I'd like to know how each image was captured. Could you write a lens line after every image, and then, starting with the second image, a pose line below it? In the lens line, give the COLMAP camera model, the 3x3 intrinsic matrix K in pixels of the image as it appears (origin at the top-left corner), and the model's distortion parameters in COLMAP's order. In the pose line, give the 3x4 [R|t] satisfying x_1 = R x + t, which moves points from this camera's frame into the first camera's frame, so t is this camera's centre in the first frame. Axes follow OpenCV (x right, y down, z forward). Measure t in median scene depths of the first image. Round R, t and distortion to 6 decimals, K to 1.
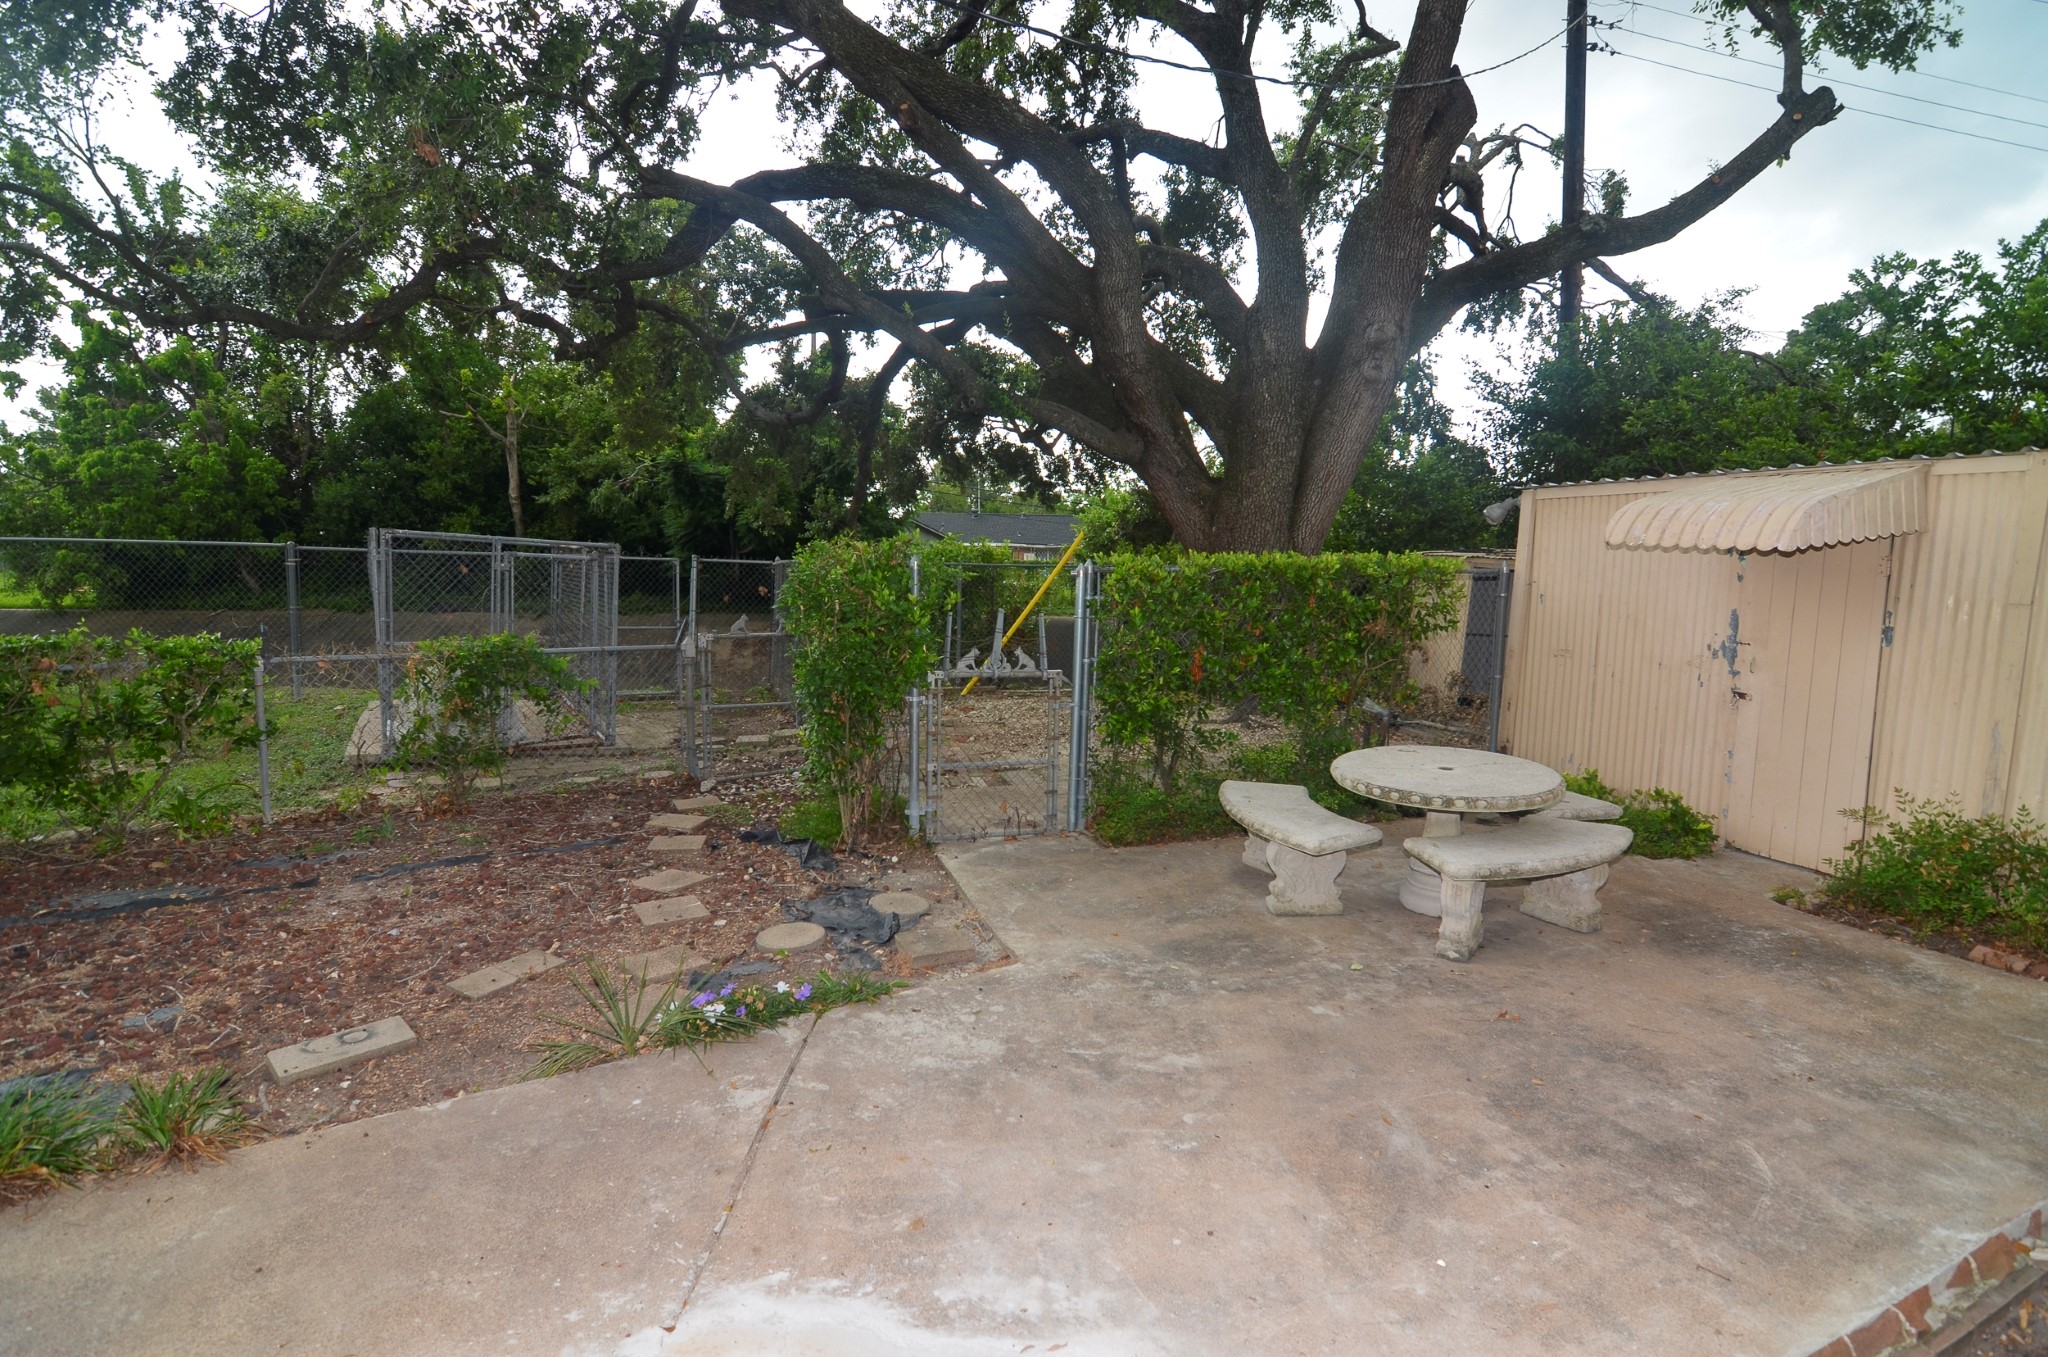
lens RADIAL K [[997.1, 0, 1029.9], [0, 997.1, 670.6], [0, 0, 1]] dist [-0.003588, -0.000840]
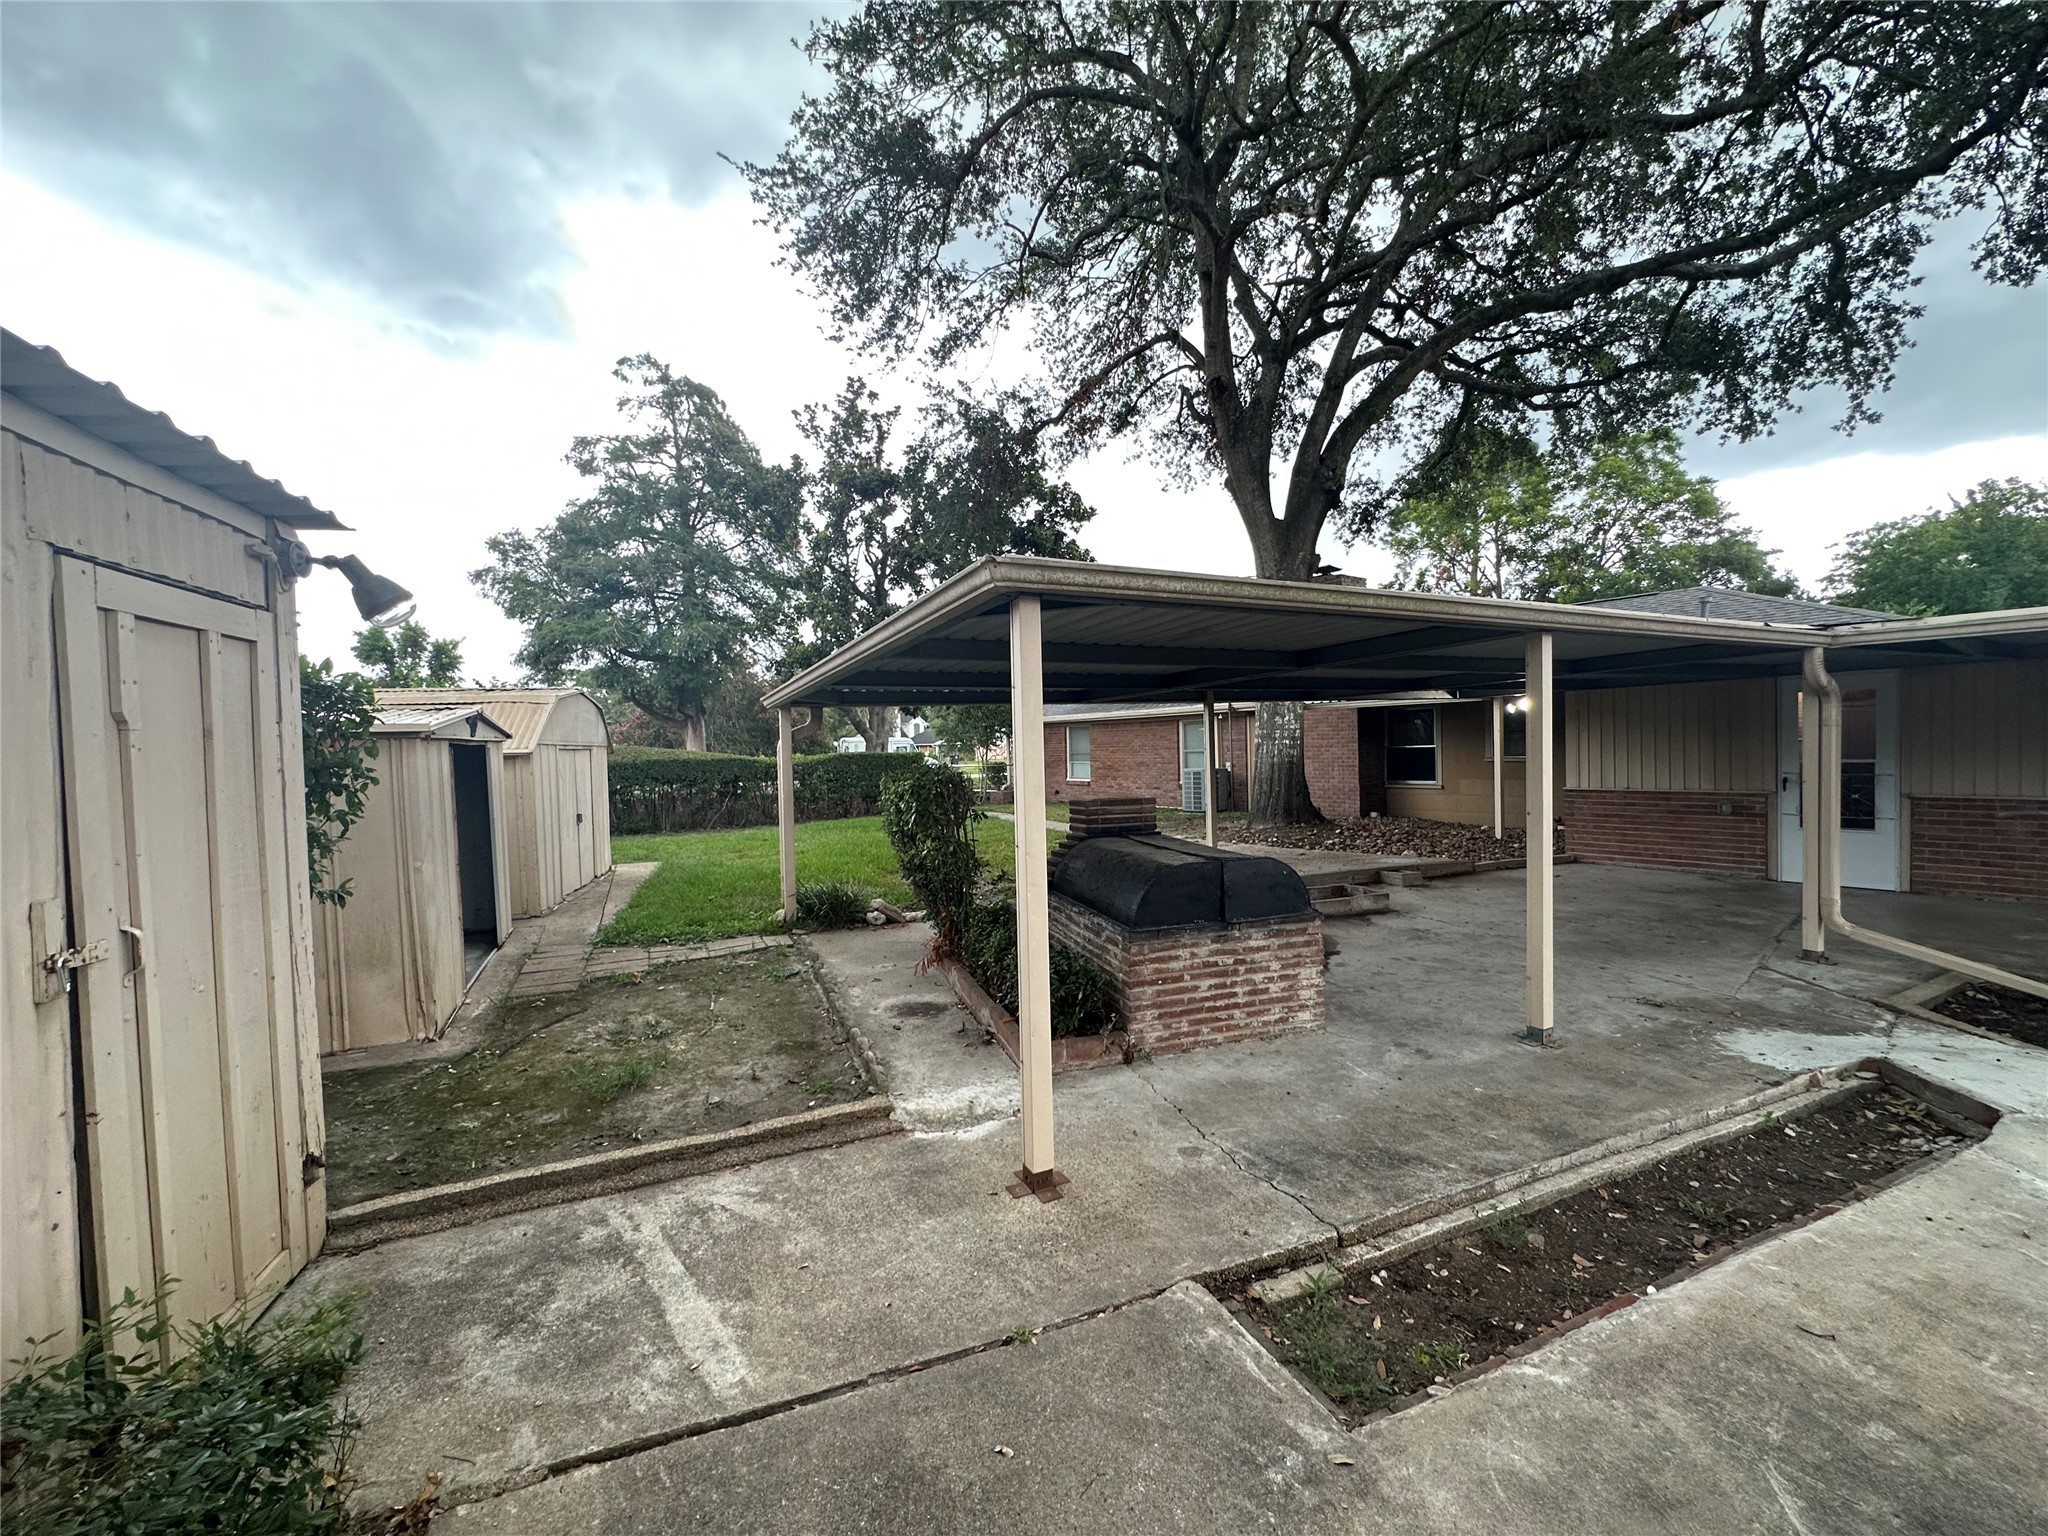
lens RADIAL K [[813.4, 0, 1024.0], [0, 813.4, 768.0], [0, 0, 1]] dist [0.001517, 0.000161]
pose [[-0.998514, -0.021643, 0.050007, 0.332955], [-0.014049, 0.988962, 0.147501, -0.018239], [-0.052647, 0.146580, -0.987797, 0.403995]]
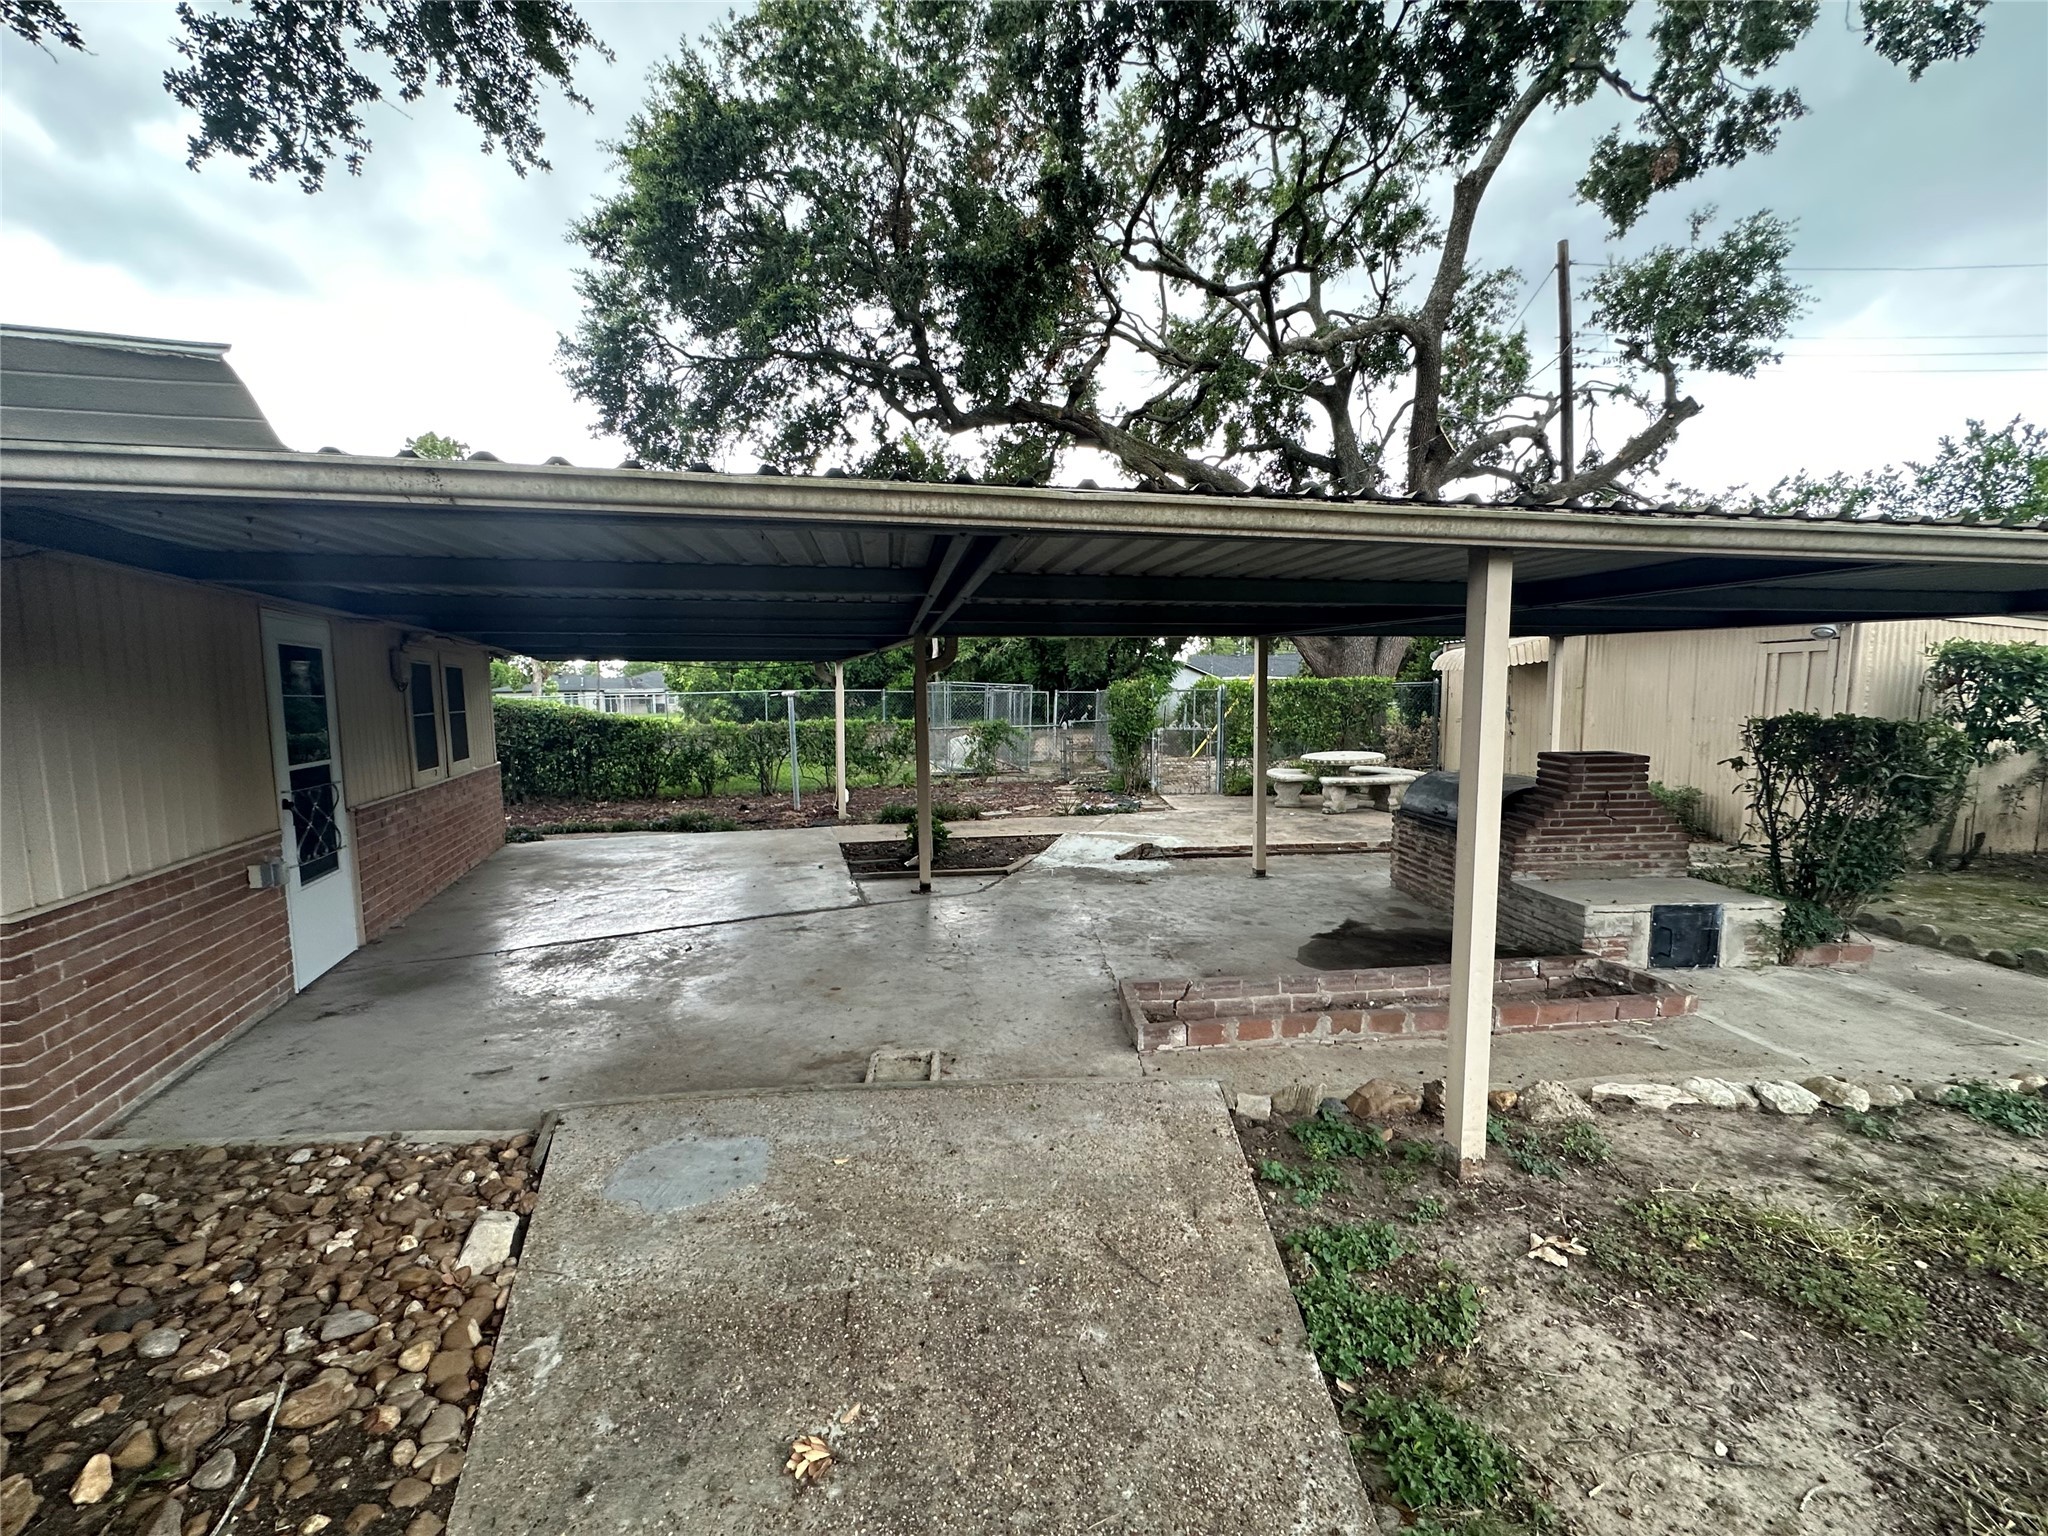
lens RADIAL K [[813.4, 0, 1024.0], [0, 813.4, 768.0], [0, 0, 1]] dist [0.001517, 0.000161]
pose [[0.945299, -0.000871, -0.326205, 0.161758], [-0.005116, 0.999834, -0.017494, 0.089118], [0.326166, 0.018206, 0.945137, -0.695396]]
